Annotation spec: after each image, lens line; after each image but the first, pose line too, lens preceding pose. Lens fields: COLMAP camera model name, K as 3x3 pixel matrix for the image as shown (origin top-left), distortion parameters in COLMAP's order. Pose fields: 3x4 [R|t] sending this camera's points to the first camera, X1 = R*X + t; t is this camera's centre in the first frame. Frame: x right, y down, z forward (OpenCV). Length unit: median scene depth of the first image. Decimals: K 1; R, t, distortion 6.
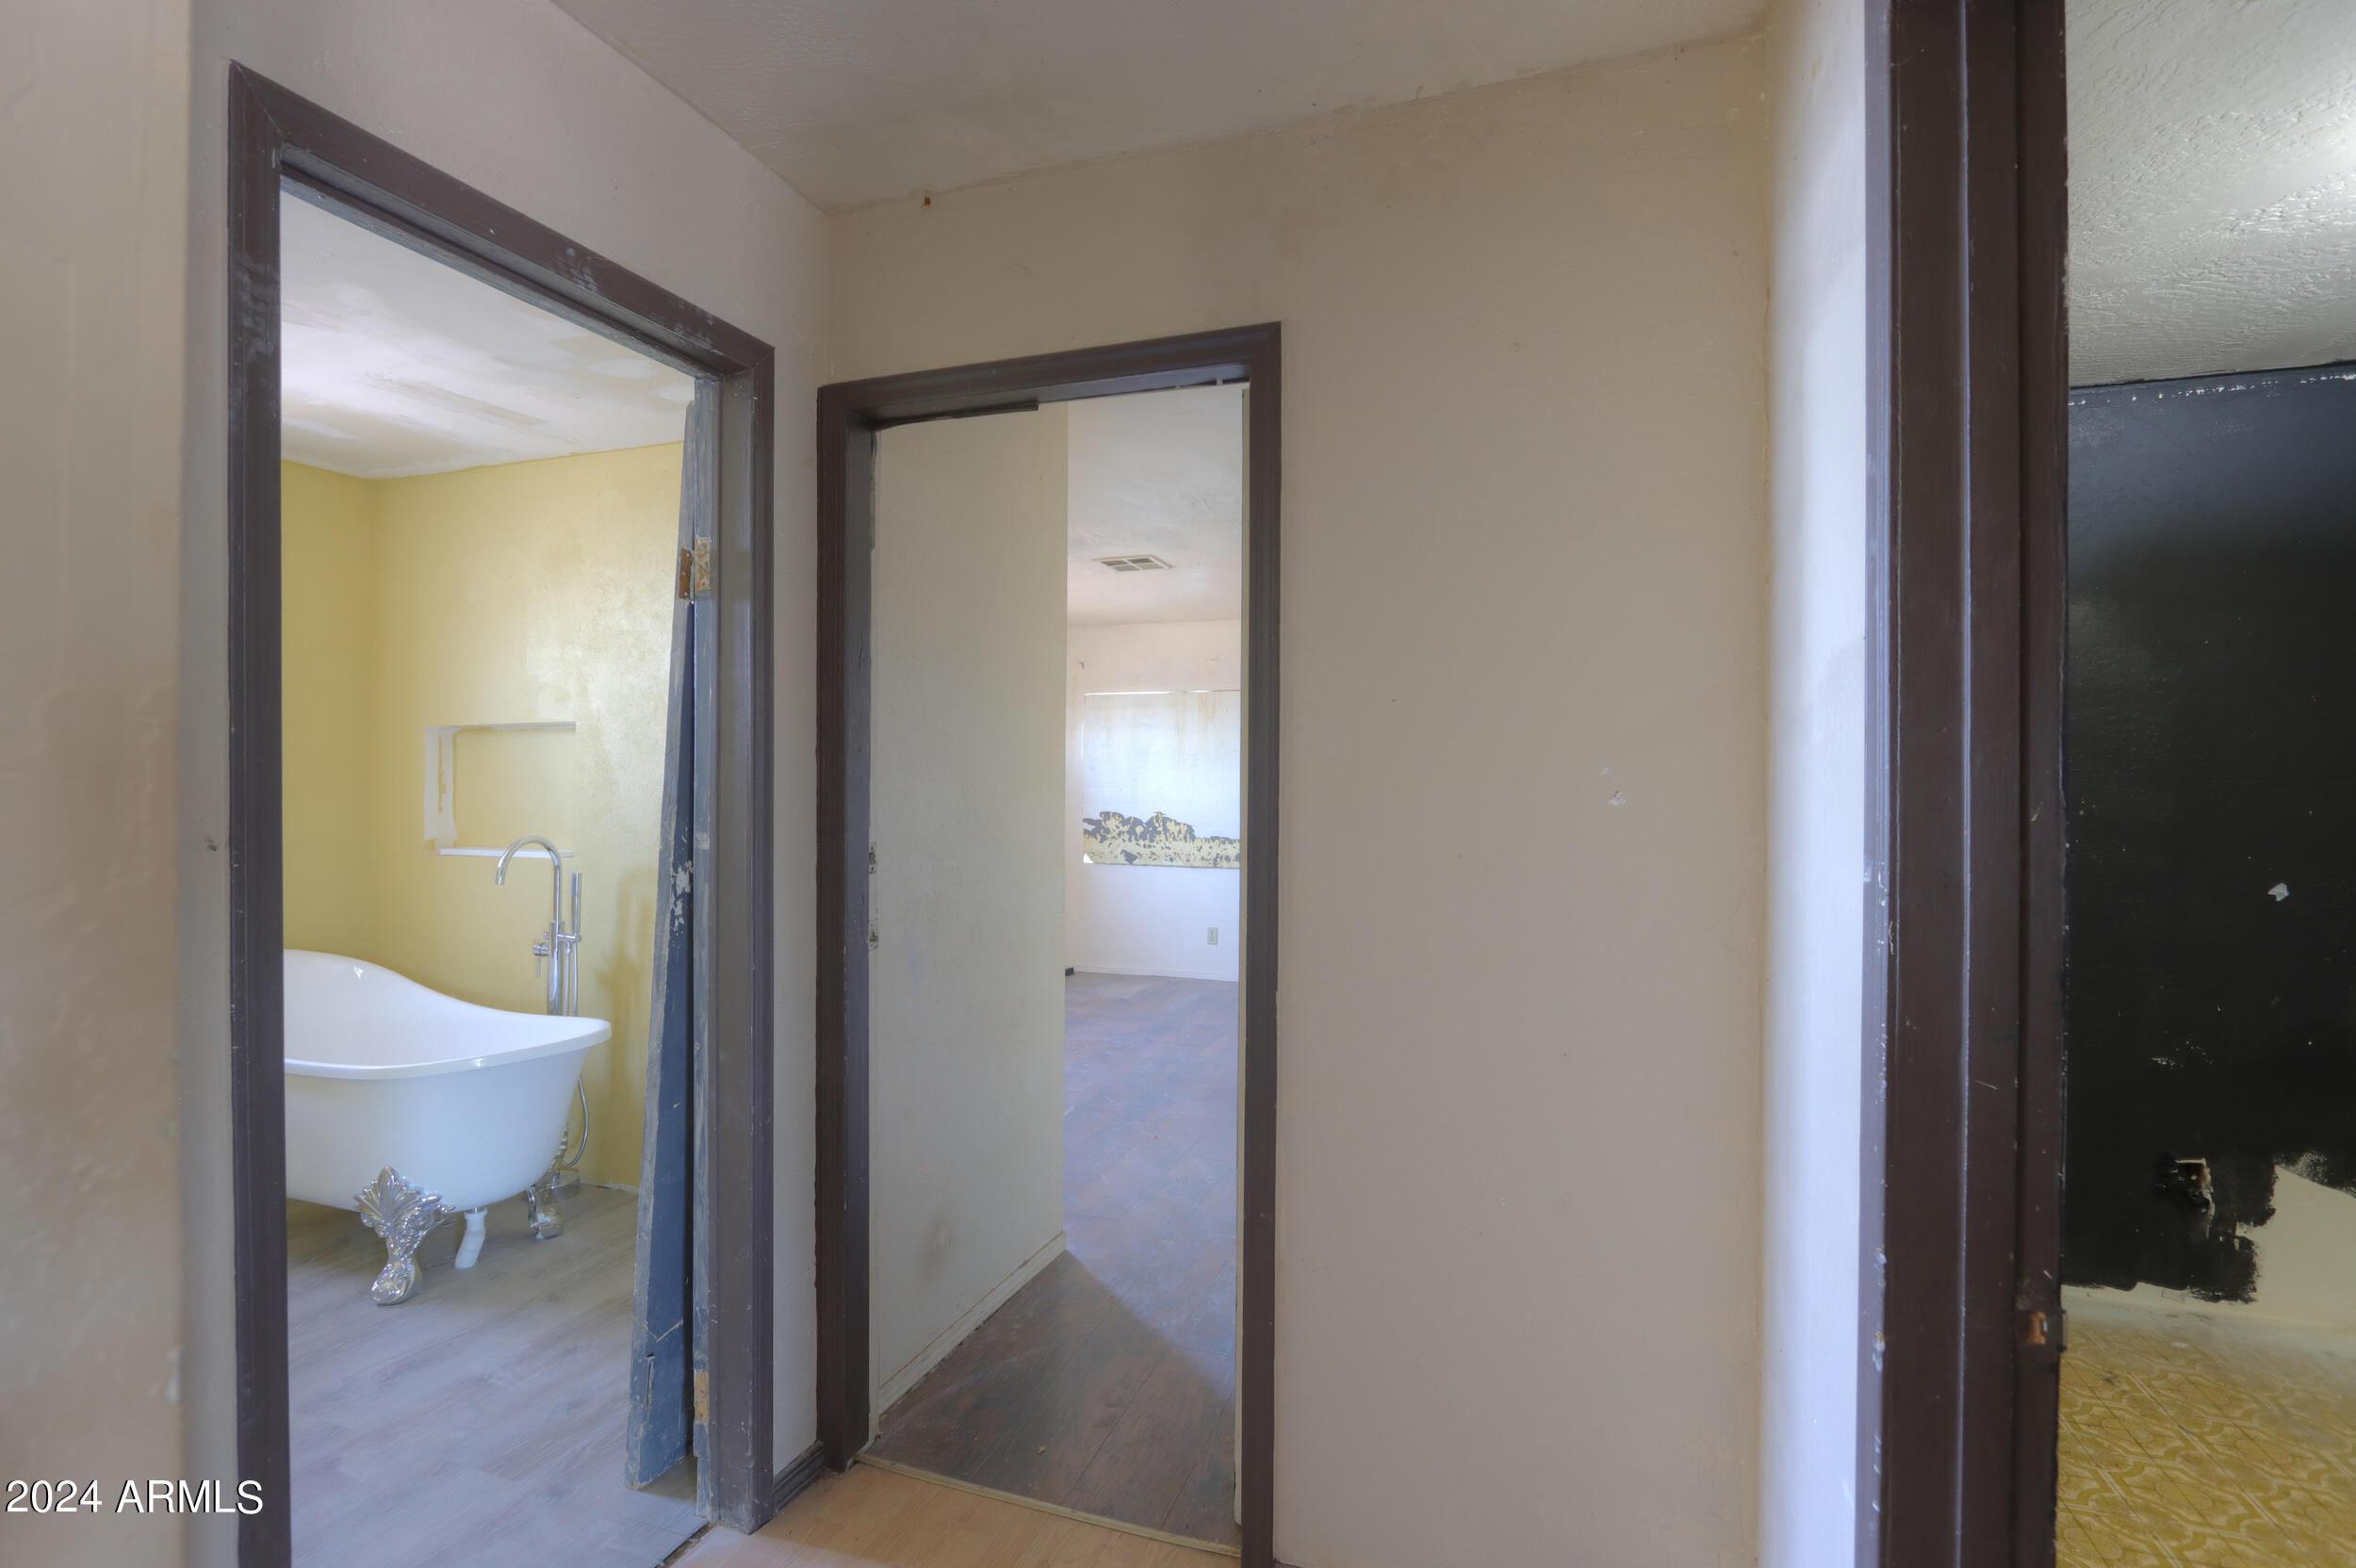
lens RADIAL K [[1095.6, 0, 1164.1], [0, 1095.6, 776.5], [0, 0, 1]] dist [-0.013480, -0.000697]
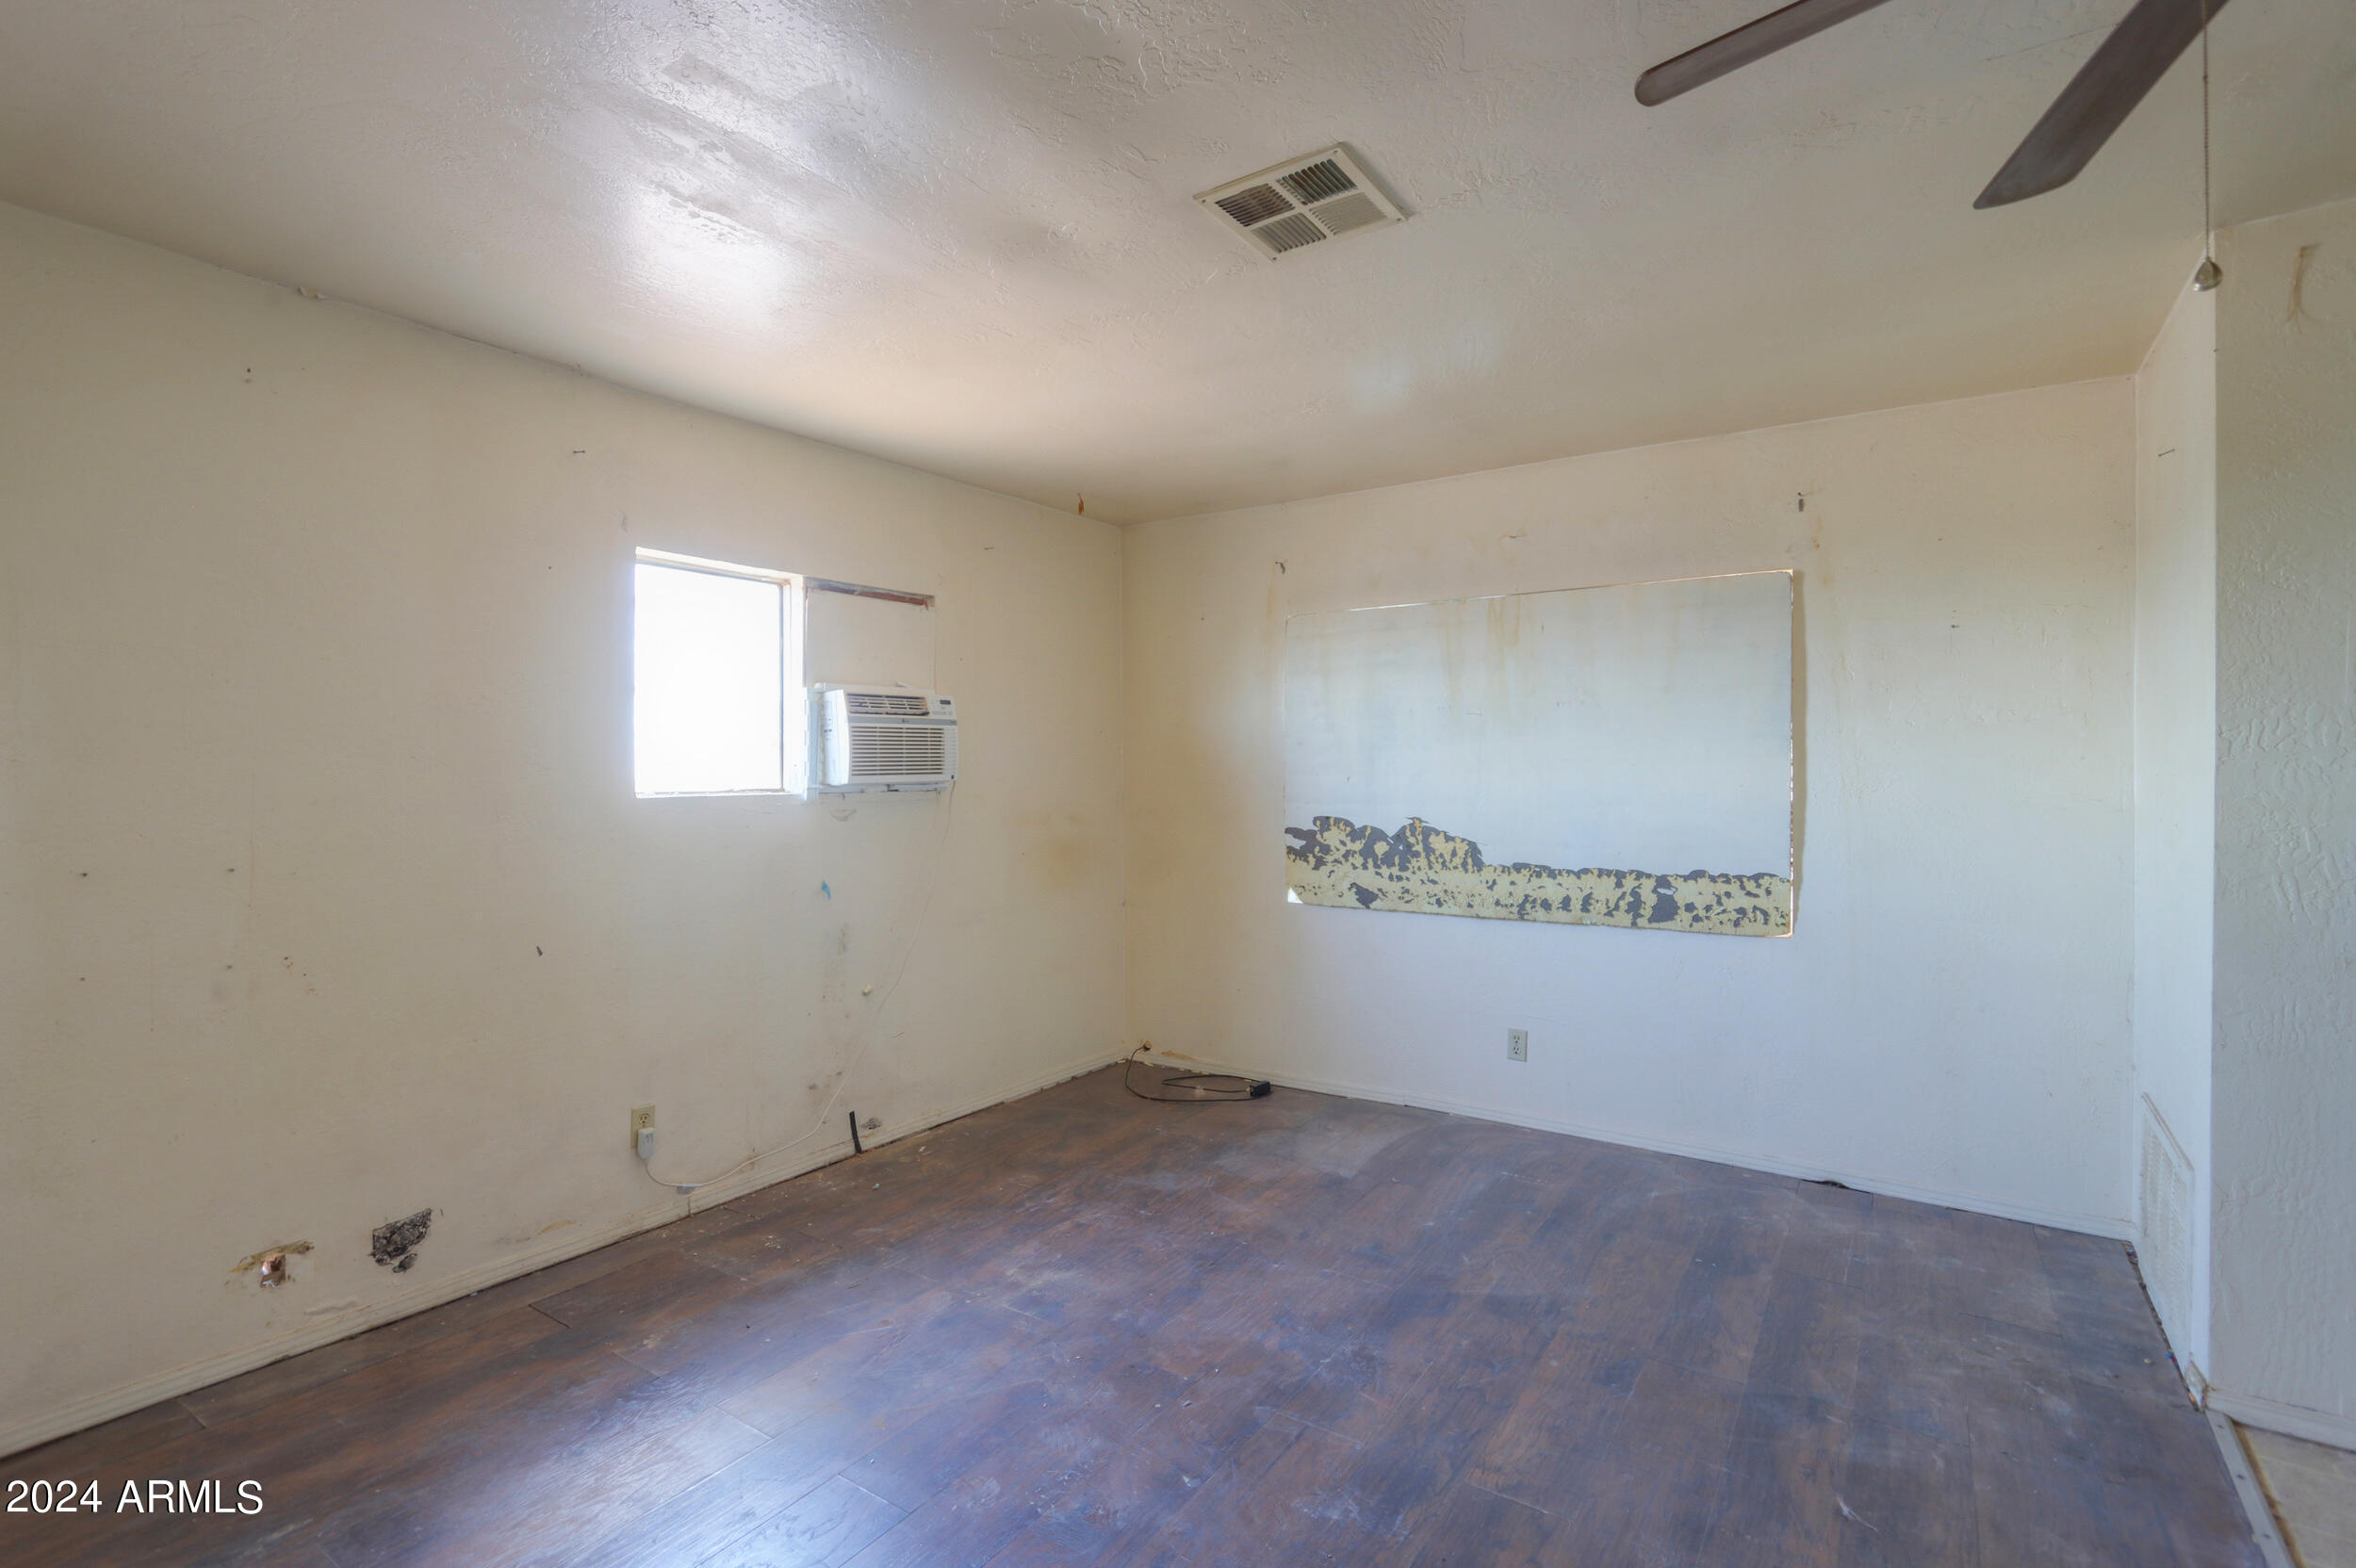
lens RADIAL K [[1095.6, 0, 1164.1], [0, 1095.6, 776.5], [0, 0, 1]] dist [-0.013480, -0.000697]
pose [[0.966704, -0.008078, -0.255770, 0.014203], [0.010581, 0.999909, 0.008411, 0.005330], [0.255678, -0.010837, 0.966701, 0.423275]]
